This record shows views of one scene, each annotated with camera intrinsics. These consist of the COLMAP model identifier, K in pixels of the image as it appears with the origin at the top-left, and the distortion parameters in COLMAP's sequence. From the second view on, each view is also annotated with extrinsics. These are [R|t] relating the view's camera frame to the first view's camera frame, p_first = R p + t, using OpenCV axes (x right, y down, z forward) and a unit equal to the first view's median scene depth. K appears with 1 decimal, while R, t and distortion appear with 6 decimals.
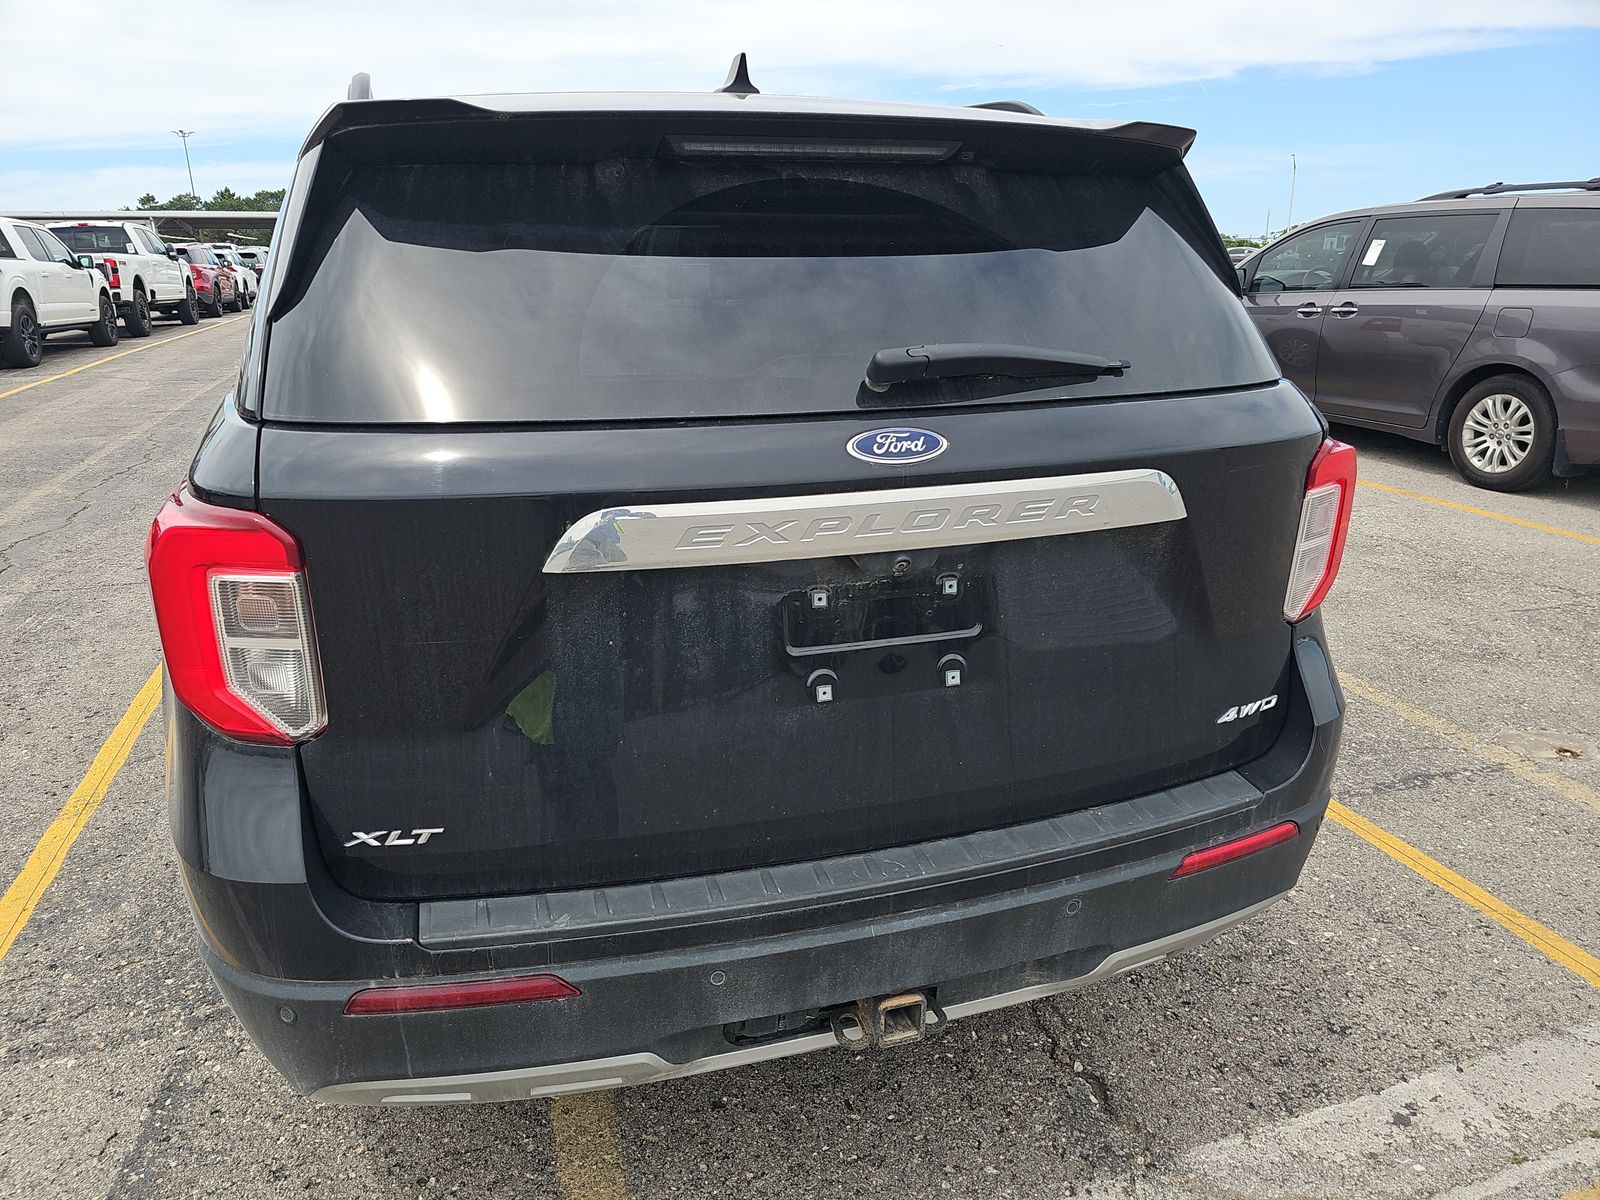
lens RADIAL K [[1089.7, 0, 765.0], [0, 1089.7, 599.8], [0, 0, 1]] dist [0.026451, -0.026582]
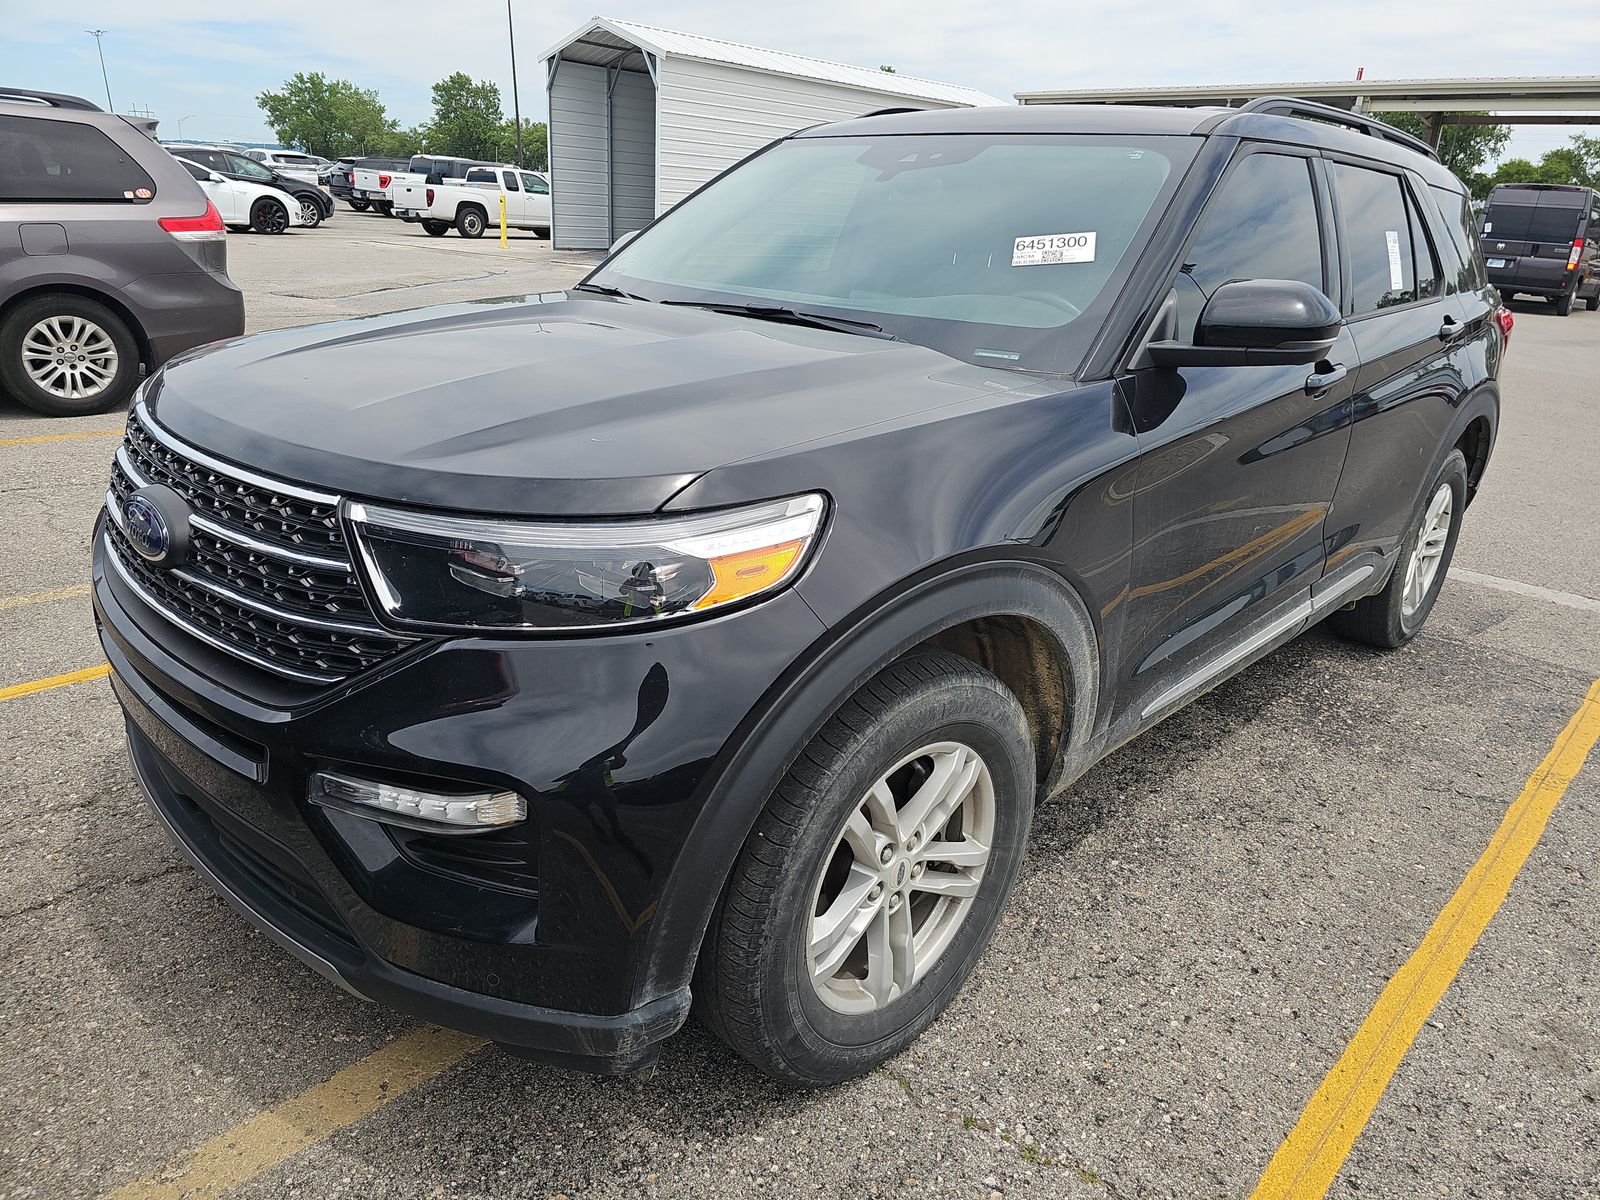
lens RADIAL K [[1089.7, 0, 800.1], [0, 1089.7, 600.1], [0, 0, 1]] dist [0.026451, -0.026582]
pose [[-0.510056, -0.315865, 0.800045, -1.138149], [0.218308, 0.852136, 0.475610, -0.660043], [-0.831976, 0.417244, -0.365682, 2.081049]]
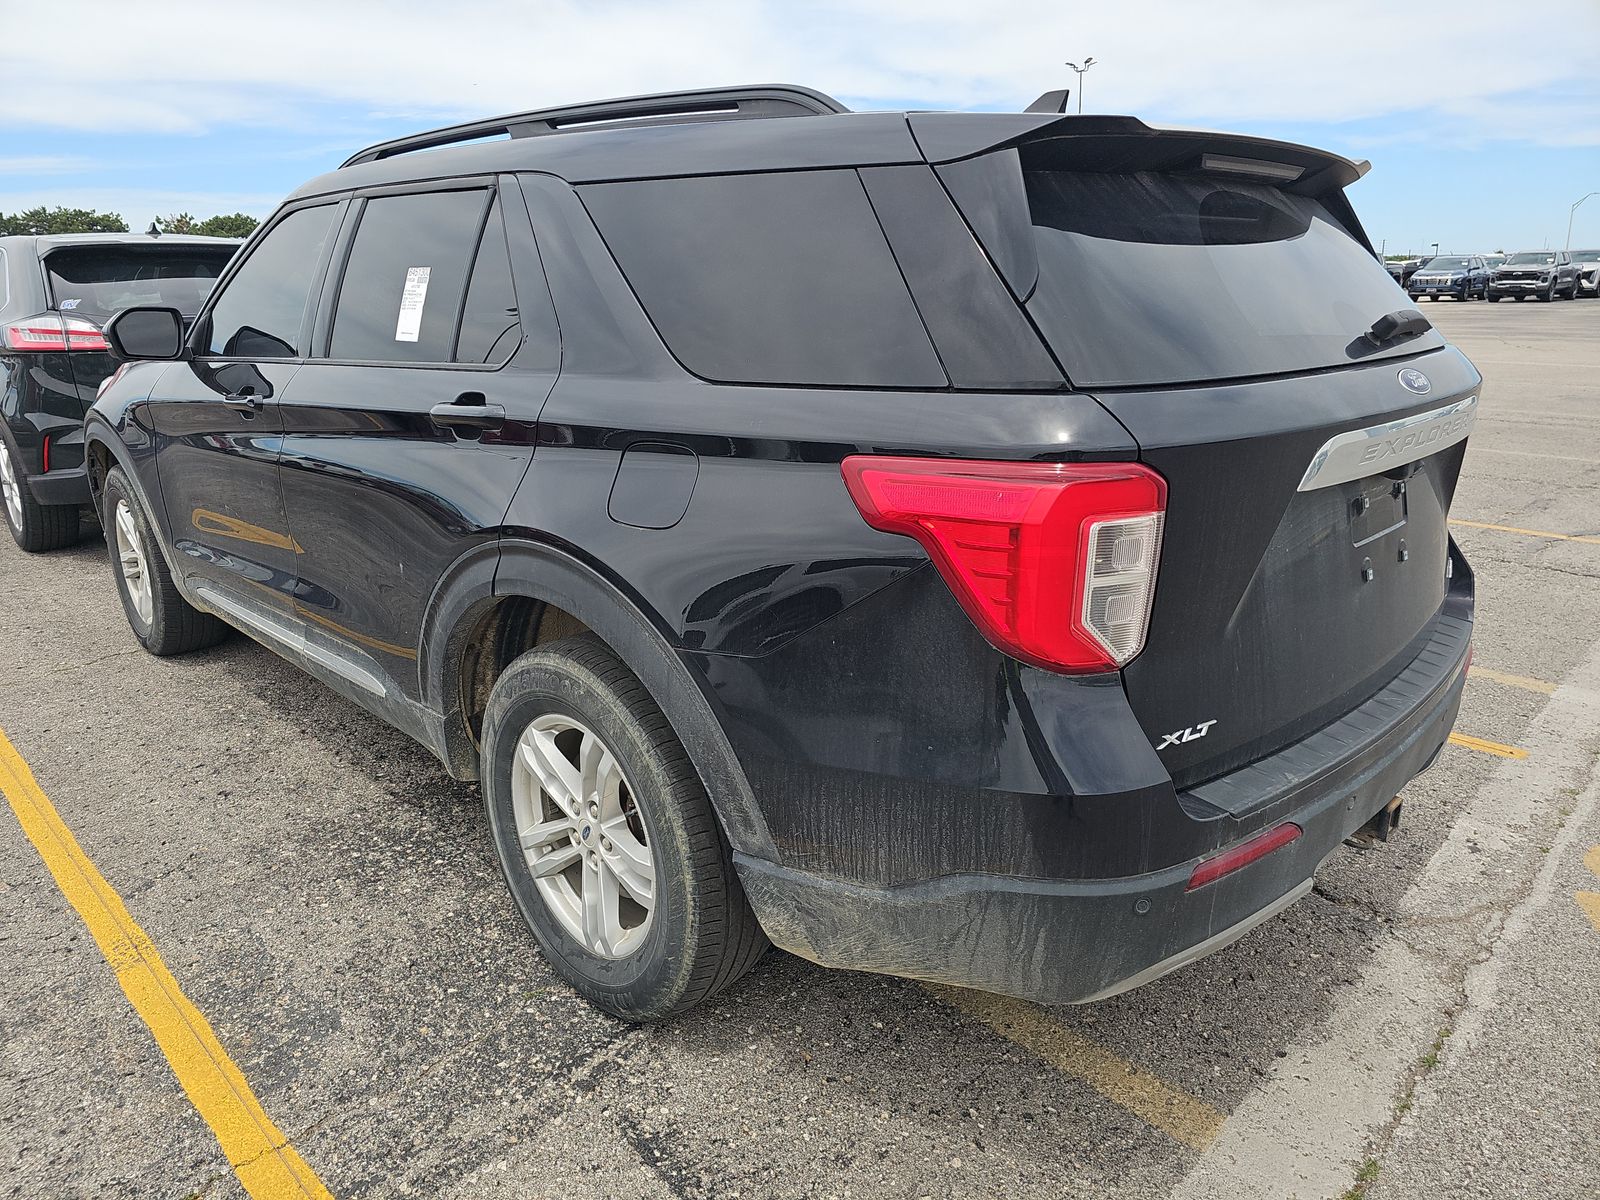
lens RADIAL K [[1089.7, 0, 799.4], [0, 1089.7, 596.7], [0, 0, 1]] dist [0.026451, -0.026582]
pose [[0.879776, -0.135111, 0.455785, -0.575859], [0.148343, 0.988913, 0.006811, -0.000118], [-0.451652, 0.061620, 0.890064, 0.061094]]
